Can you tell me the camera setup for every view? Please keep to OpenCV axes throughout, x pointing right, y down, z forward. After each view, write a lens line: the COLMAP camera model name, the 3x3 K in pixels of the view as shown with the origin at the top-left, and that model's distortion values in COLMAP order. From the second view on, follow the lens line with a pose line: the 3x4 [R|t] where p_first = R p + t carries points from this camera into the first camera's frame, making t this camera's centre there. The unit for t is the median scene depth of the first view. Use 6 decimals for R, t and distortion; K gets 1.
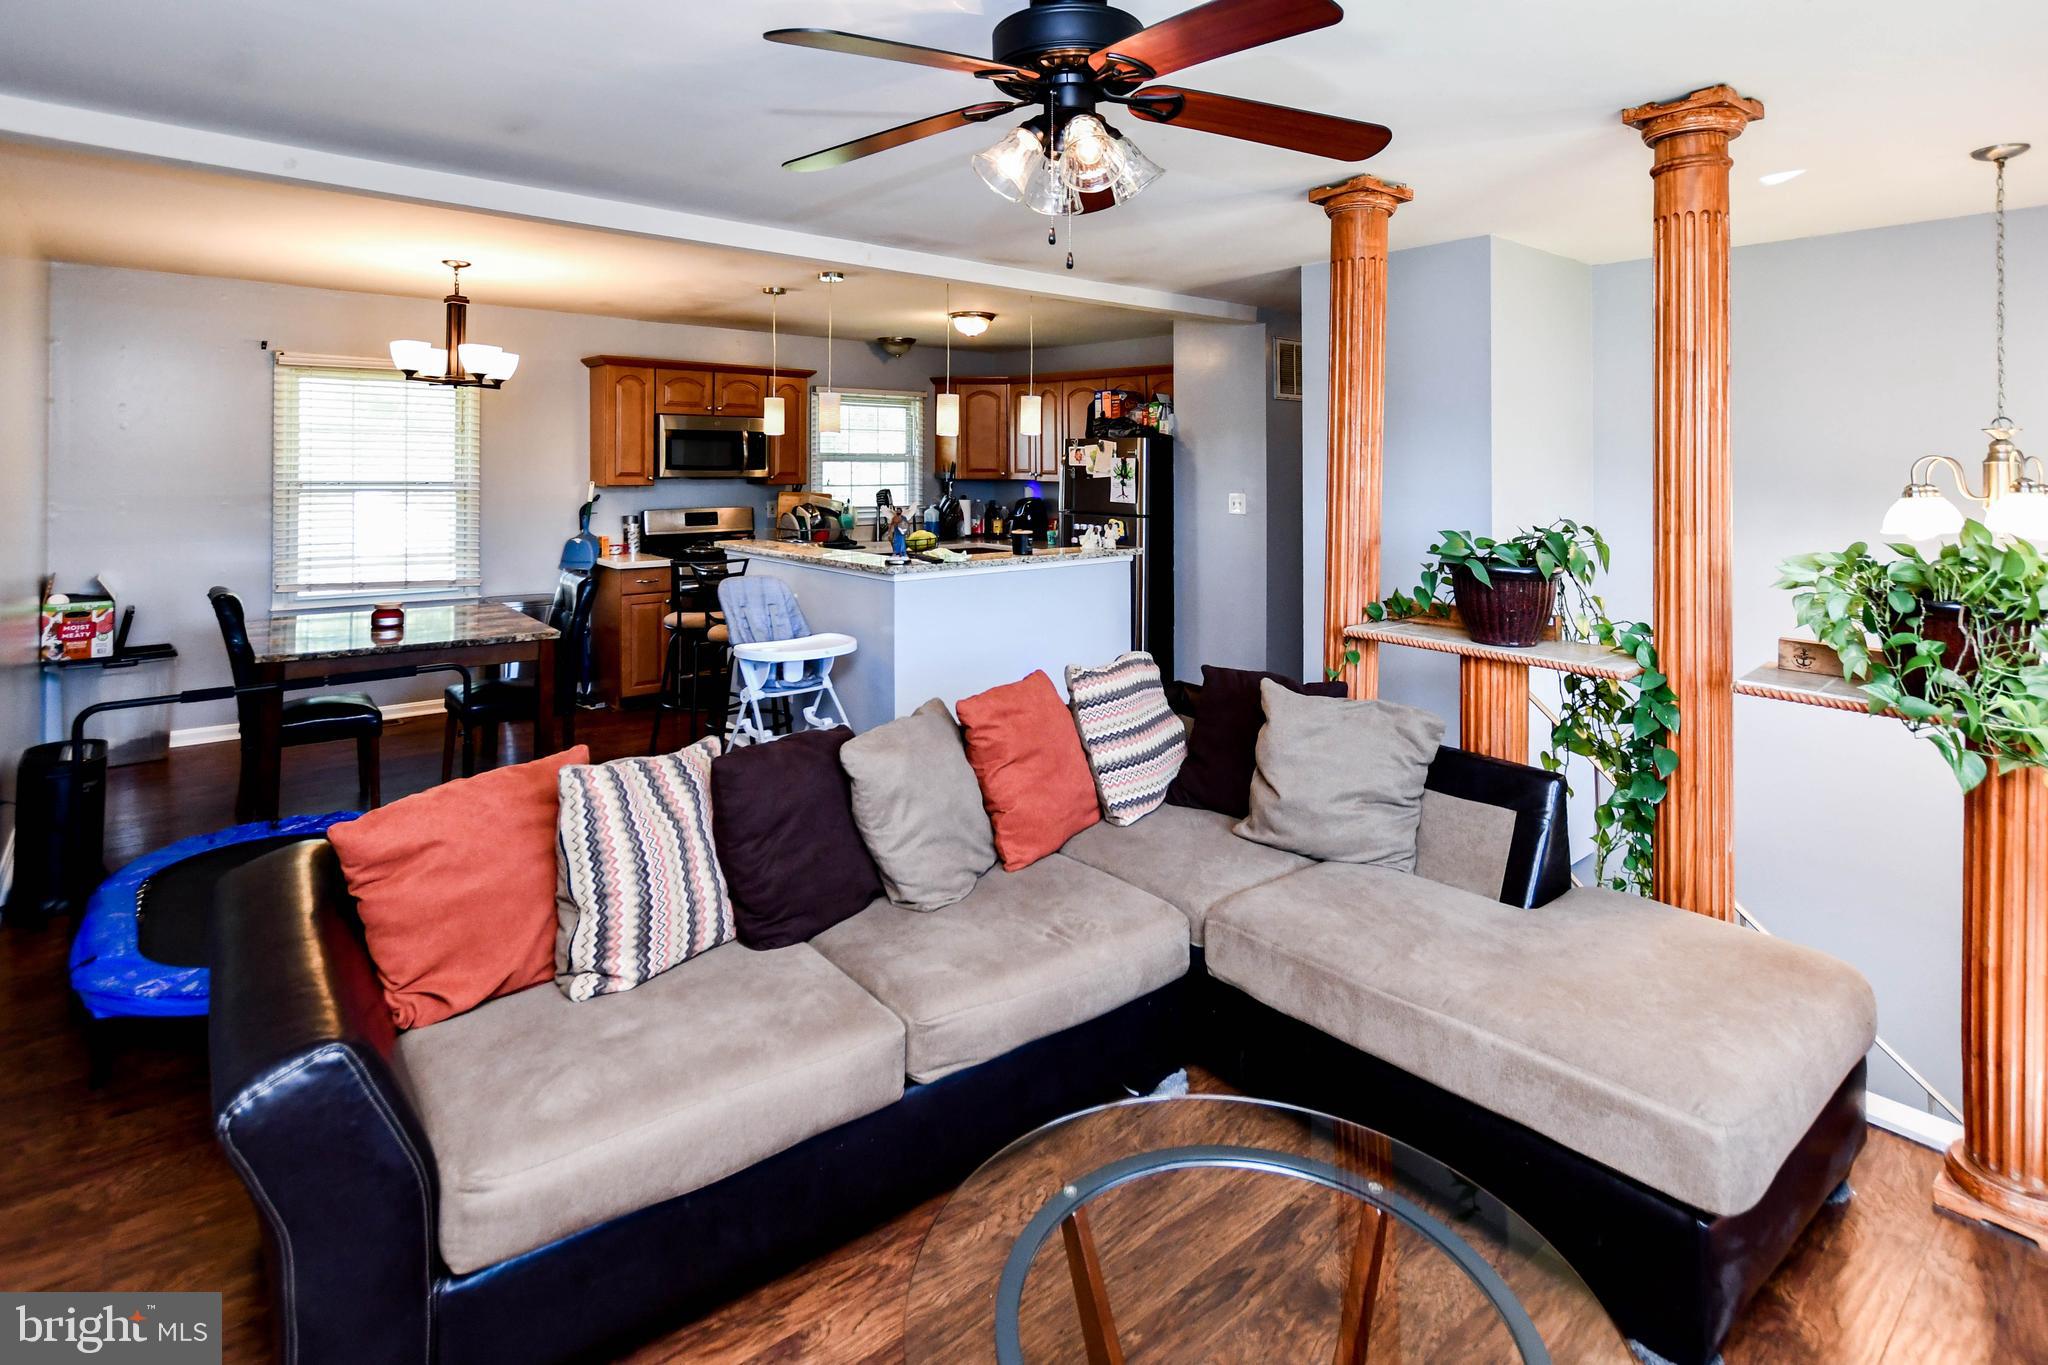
lens RADIAL K [[1018.7, 0, 1030.9], [0, 1018.7, 612.9], [0, 0, 1]] dist [0.002877, 0.000306]
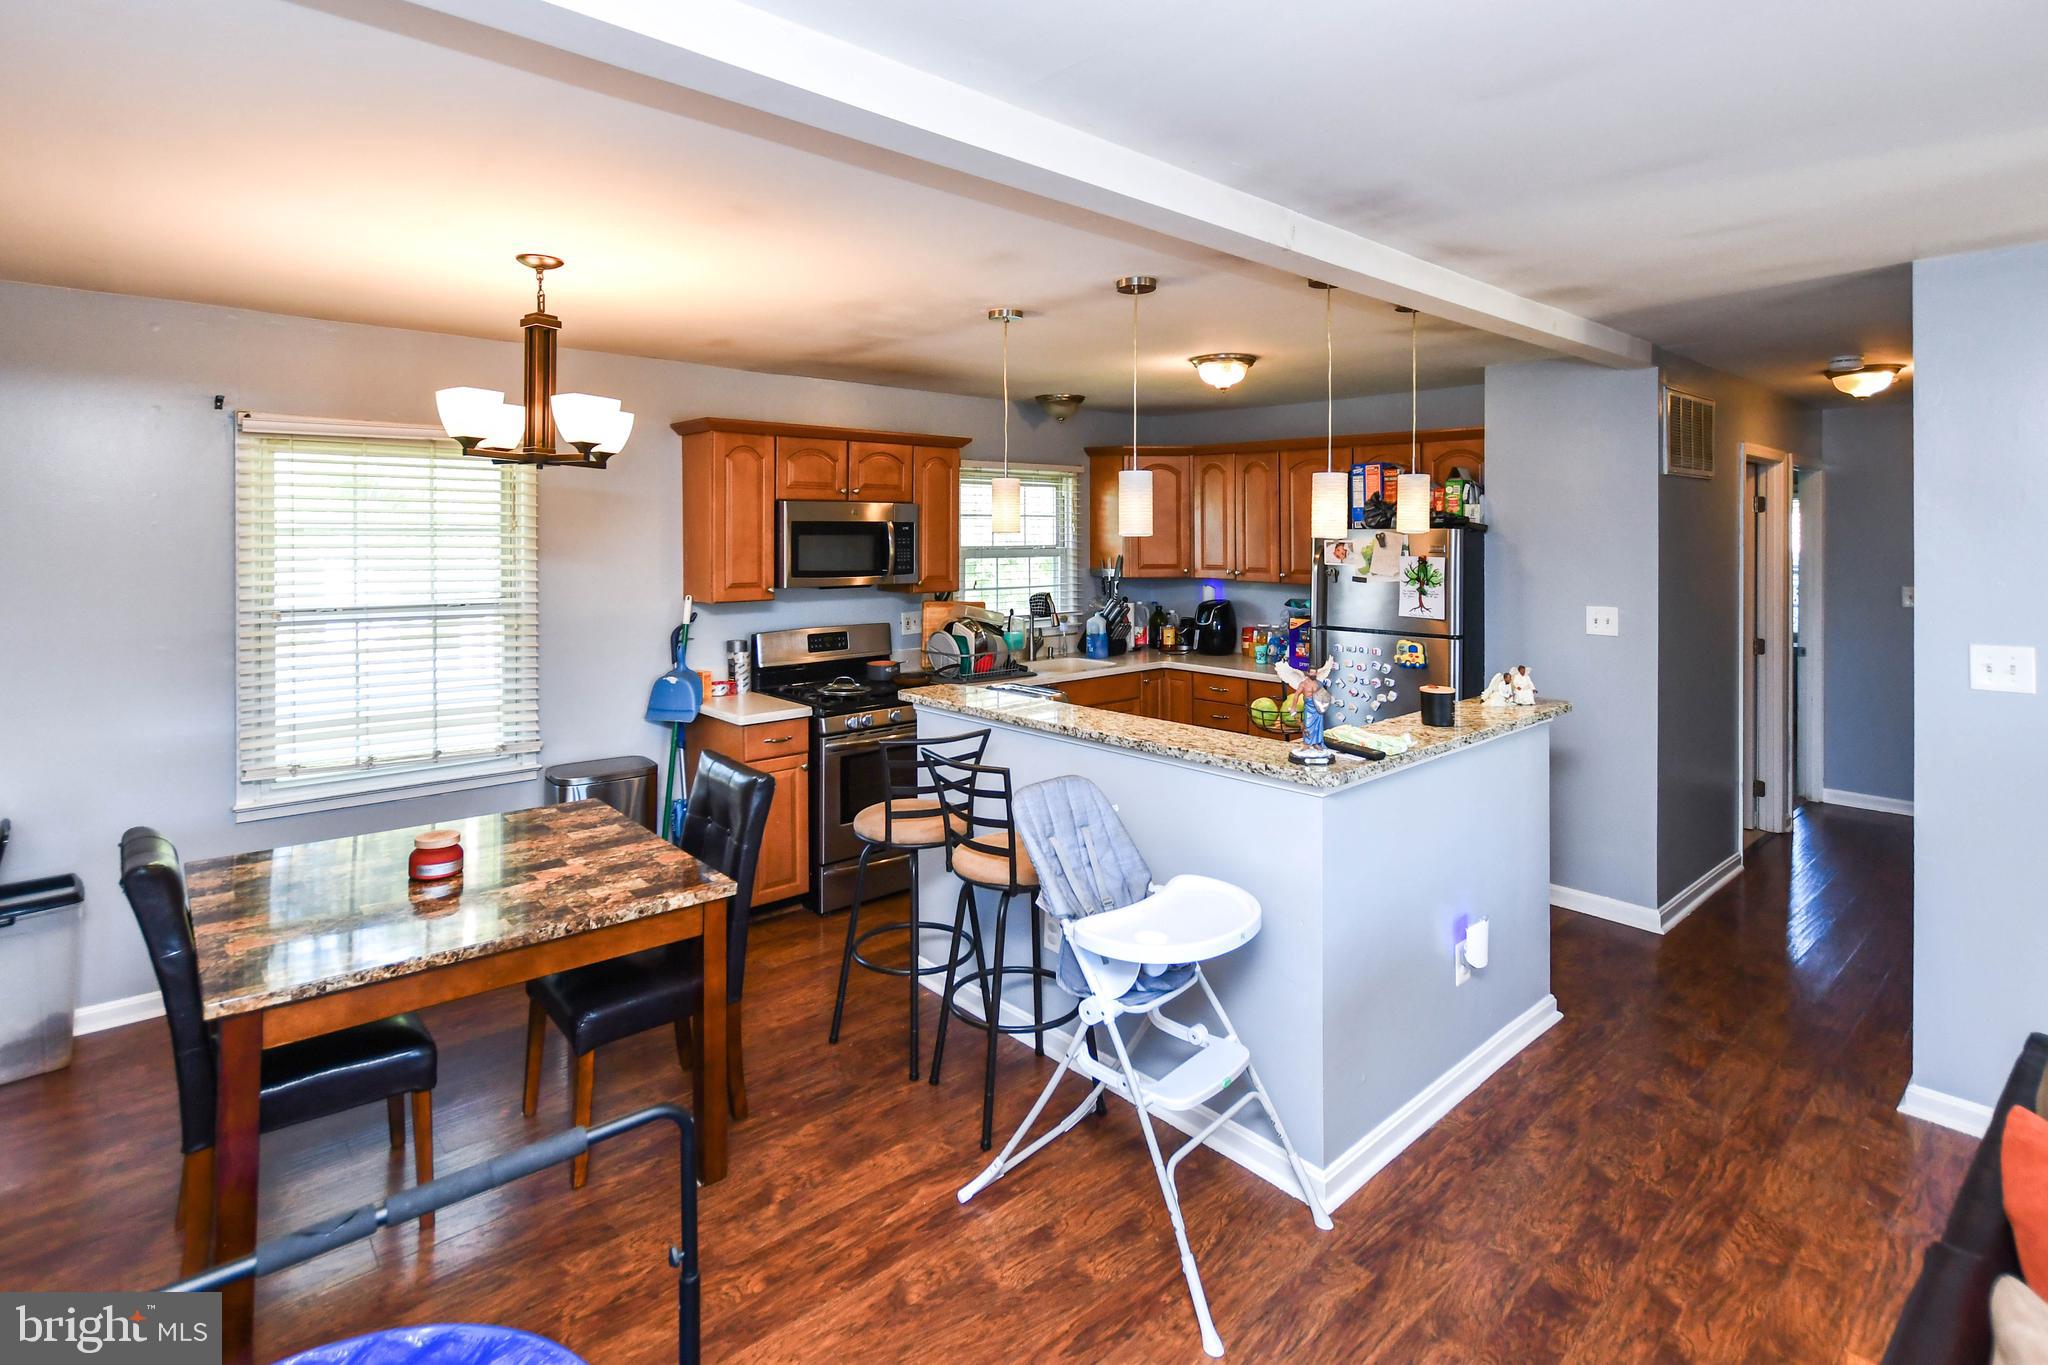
lens RADIAL K [[1019.5, 0, 1024.0], [0, 1019.5, 682.5], [0, 0, 1]] dist [0.000349, 0.000862]
pose [[0.999748, -0.009995, 0.020107, -0.211055], [0.010004, 0.999950, -0.000337, -0.065547], [-0.020102, 0.000538, 0.999798, 0.282974]]
